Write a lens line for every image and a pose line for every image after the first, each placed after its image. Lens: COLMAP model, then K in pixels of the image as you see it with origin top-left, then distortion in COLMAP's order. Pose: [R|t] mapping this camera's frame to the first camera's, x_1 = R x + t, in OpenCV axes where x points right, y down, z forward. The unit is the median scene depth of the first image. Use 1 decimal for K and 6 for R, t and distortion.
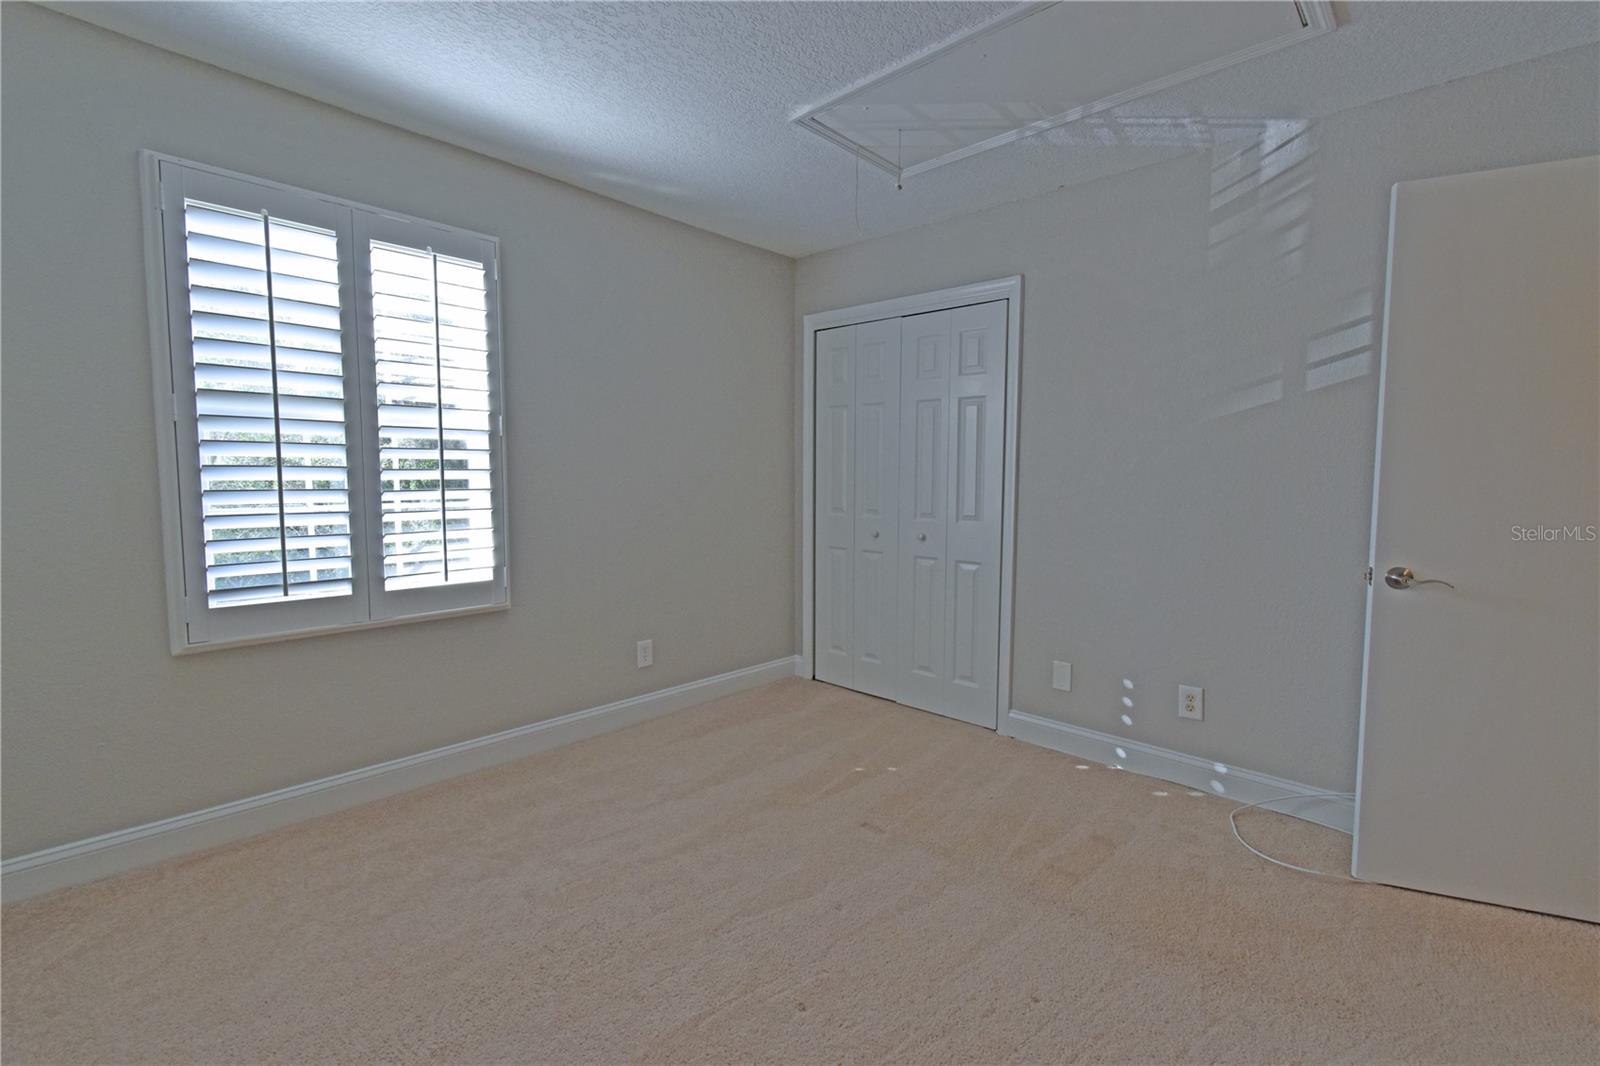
lens RADIAL K [[717.3, 0, 800.4], [0, 717.3, 526.3], [0, 0, 1]] dist [0.010125, 0.000063]
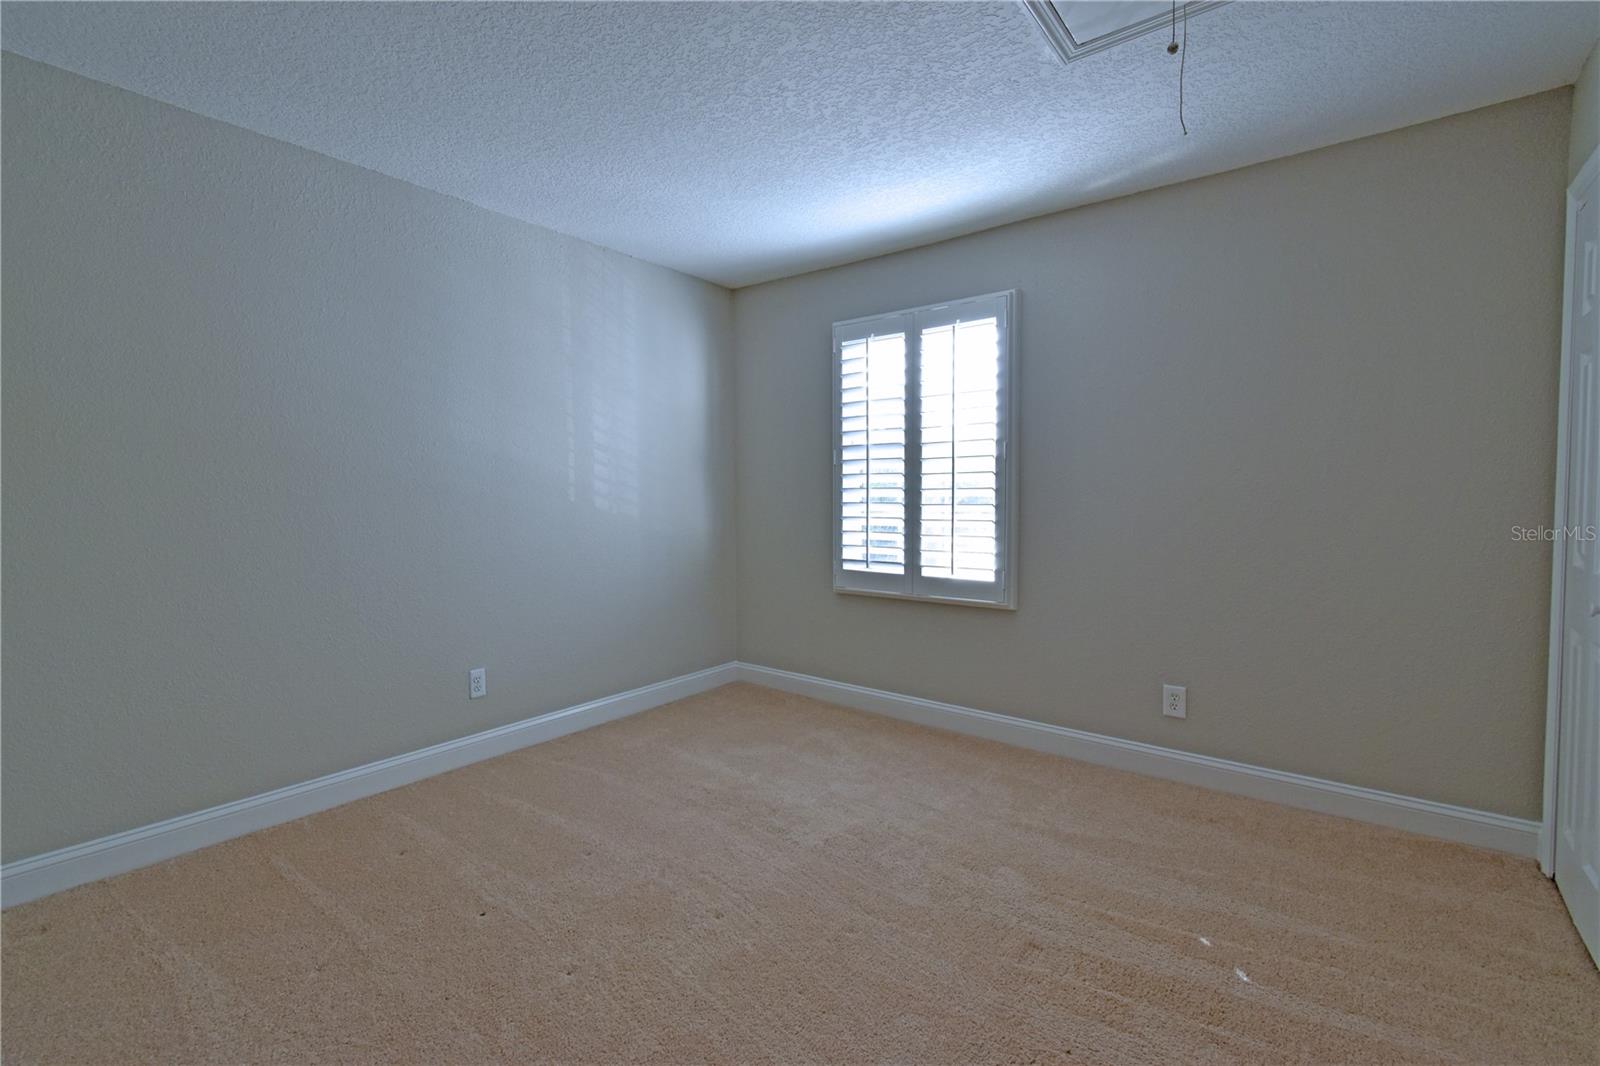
lens RADIAL K [[717.3, 0, 800.4], [0, 717.3, 526.3], [0, 0, 1]] dist [0.010125, 0.000063]
pose [[0.080277, 0.037037, -0.996084, 0.794829], [-0.071785, 0.996929, 0.031283, -0.032859], [0.994184, 0.068993, 0.082689, 0.645825]]
